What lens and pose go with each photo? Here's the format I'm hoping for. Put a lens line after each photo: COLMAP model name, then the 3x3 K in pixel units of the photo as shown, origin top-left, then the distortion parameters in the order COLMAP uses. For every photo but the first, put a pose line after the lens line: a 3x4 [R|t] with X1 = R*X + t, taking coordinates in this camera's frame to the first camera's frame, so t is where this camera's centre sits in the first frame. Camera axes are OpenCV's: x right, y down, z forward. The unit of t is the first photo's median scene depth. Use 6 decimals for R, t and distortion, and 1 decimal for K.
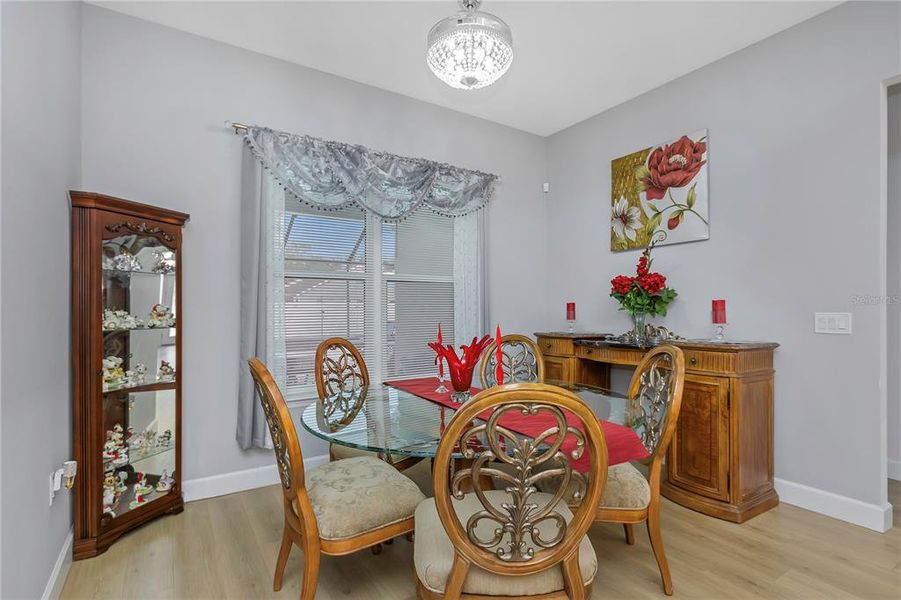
lens RADIAL K [[439.3, 0, 454.2], [0, 439.3, 299.3], [0, 0, 1]] dist [0.016264, -0.000610]
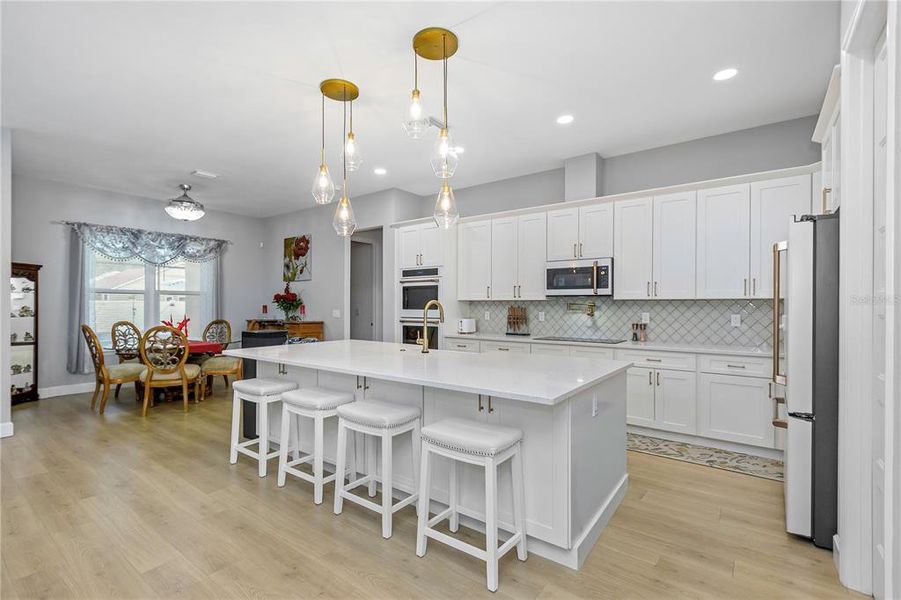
lens RADIAL K [[415.5, 0, 449.8], [0, 415.5, 305.5], [0, 0, 1]] dist [0.003864, -0.001946]
pose [[0.941581, 0.004785, 0.336752, 0.494451], [-0.010352, 0.999838, 0.014738, -0.034439], [-0.336627, -0.017363, 0.941478, -1.321604]]
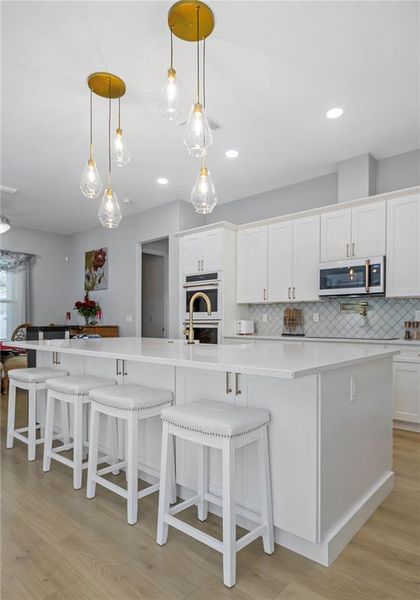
lens RADIAL K [[363.7, 0, 223.1], [0, 363.7, 326.3], [0, 0, 1]] dist [0.009545, -0.003982]
pose [[0.962368, 0.001833, 0.271743, 0.611306], [-0.008918, 0.999652, 0.024843, 0.030001], [-0.271603, -0.026332, 0.962049, -1.236966]]
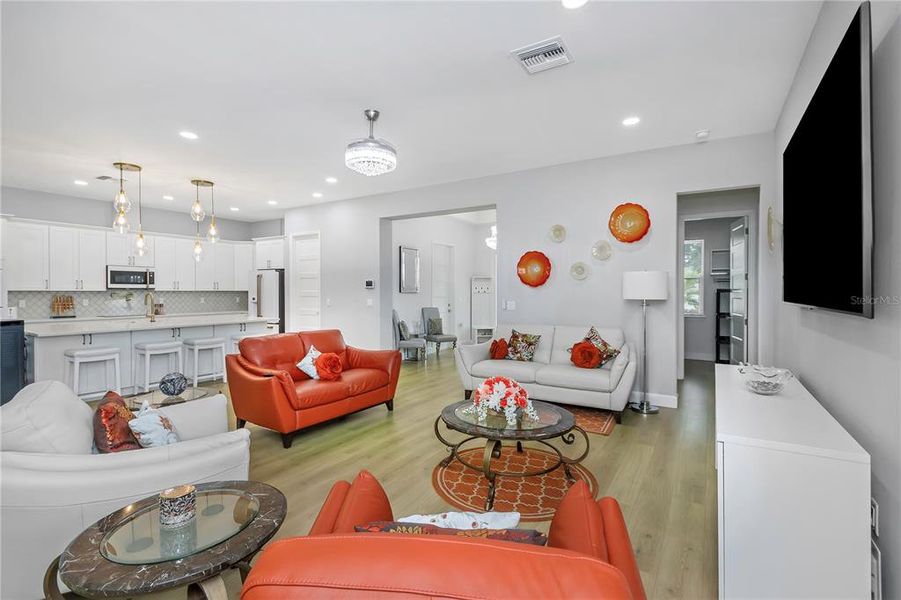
lens RADIAL K [[415.5, 0, 443.7], [0, 415.5, 296.4], [0, 0, 1]] dist [0.003864, -0.001946]
pose [[-0.416050, -0.008727, 0.909300, -1.417476], [-0.014042, 0.999896, 0.003171, -0.038364], [-0.909233, -0.011449, -0.416130, -0.755447]]
